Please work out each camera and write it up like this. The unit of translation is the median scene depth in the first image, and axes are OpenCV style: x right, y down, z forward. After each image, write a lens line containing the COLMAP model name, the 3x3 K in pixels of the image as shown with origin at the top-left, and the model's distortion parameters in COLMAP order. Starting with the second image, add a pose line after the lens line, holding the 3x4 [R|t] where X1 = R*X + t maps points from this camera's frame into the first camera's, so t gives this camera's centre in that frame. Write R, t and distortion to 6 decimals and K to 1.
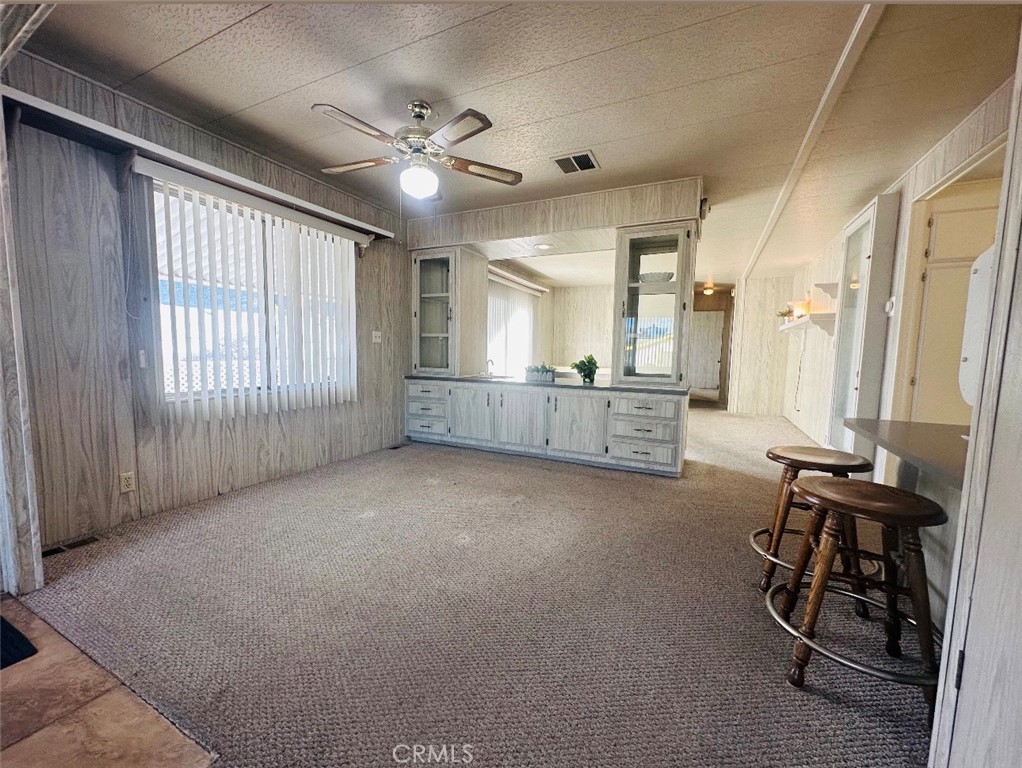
lens RADIAL K [[409.5, 0, 511.8], [0, 409.5, 382.7], [0, 0, 1]] dist [0.001221, 0.000043]
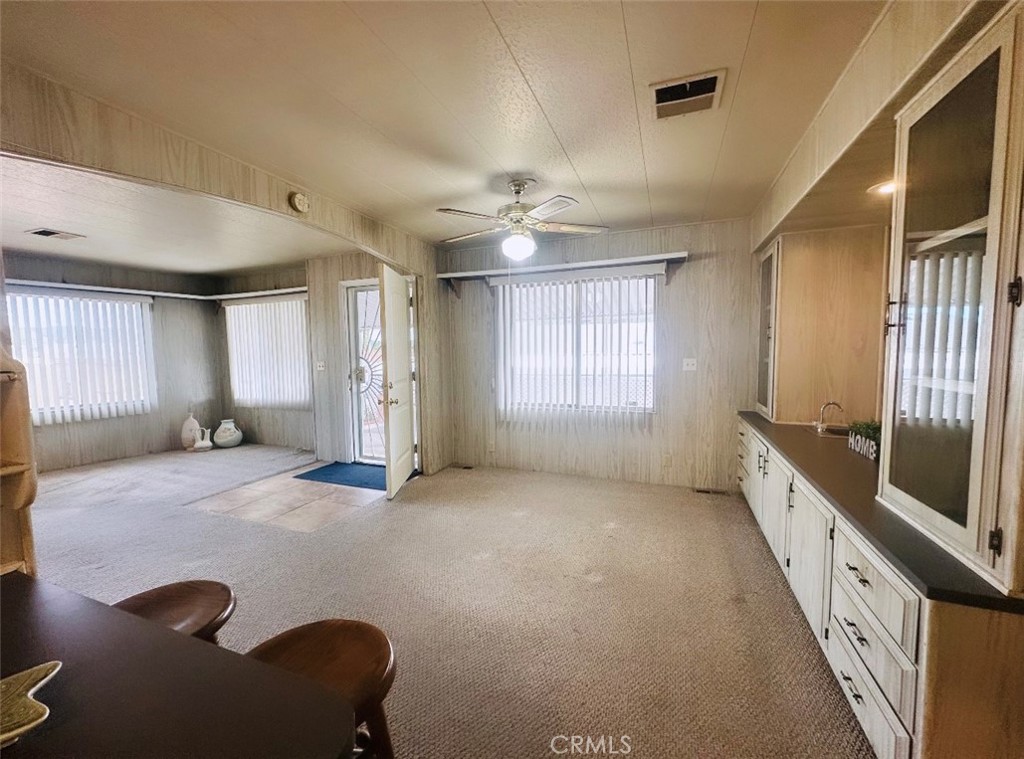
lens RADIAL K [[407.5, 0, 514.4], [0, 407.5, 383.0], [0, 0, 1]] dist [0.000149, 0.000002]
pose [[0.079553, 0.056532, -0.995226, 0.597031], [-0.067803, 0.996385, 0.051178, -0.099192], [0.994522, 0.063408, 0.083099, 0.585103]]
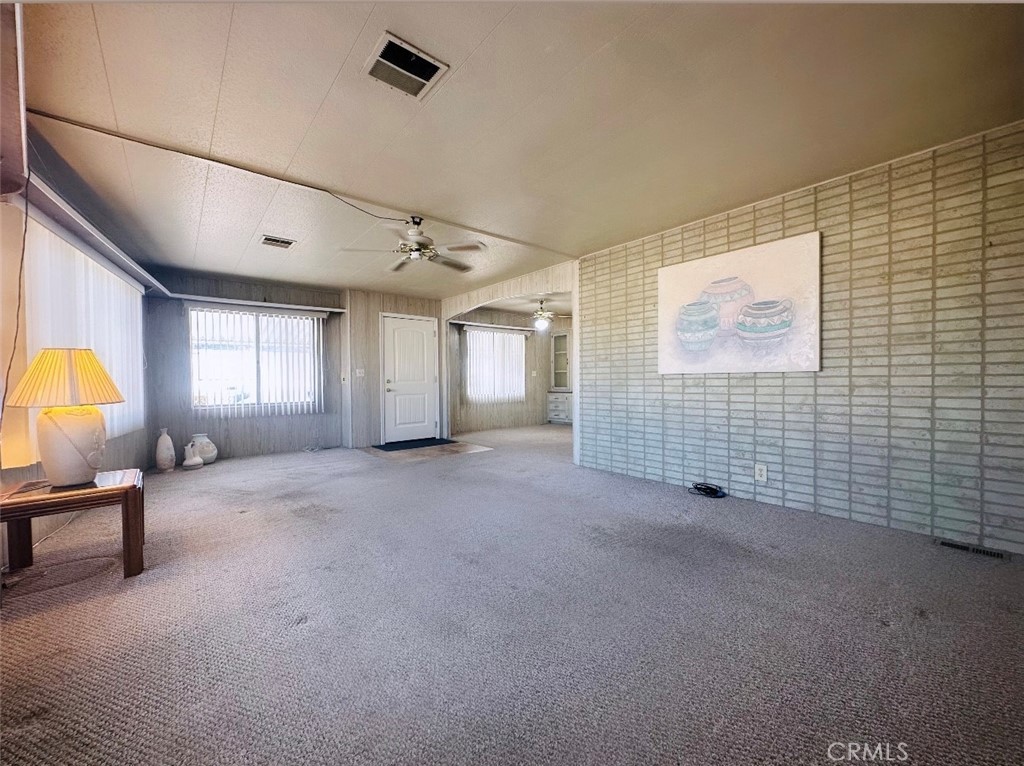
lens RADIAL K [[407.5, 0, 509.4], [0, 407.5, 385.8], [0, 0, 1]] dist [0.000149, 0.000002]
pose [[0.908290, -0.024979, -0.417594, 0.513681], [-0.003559, 0.997718, -0.067421, 0.113866], [0.418325, 0.062724, 0.906129, -1.155768]]
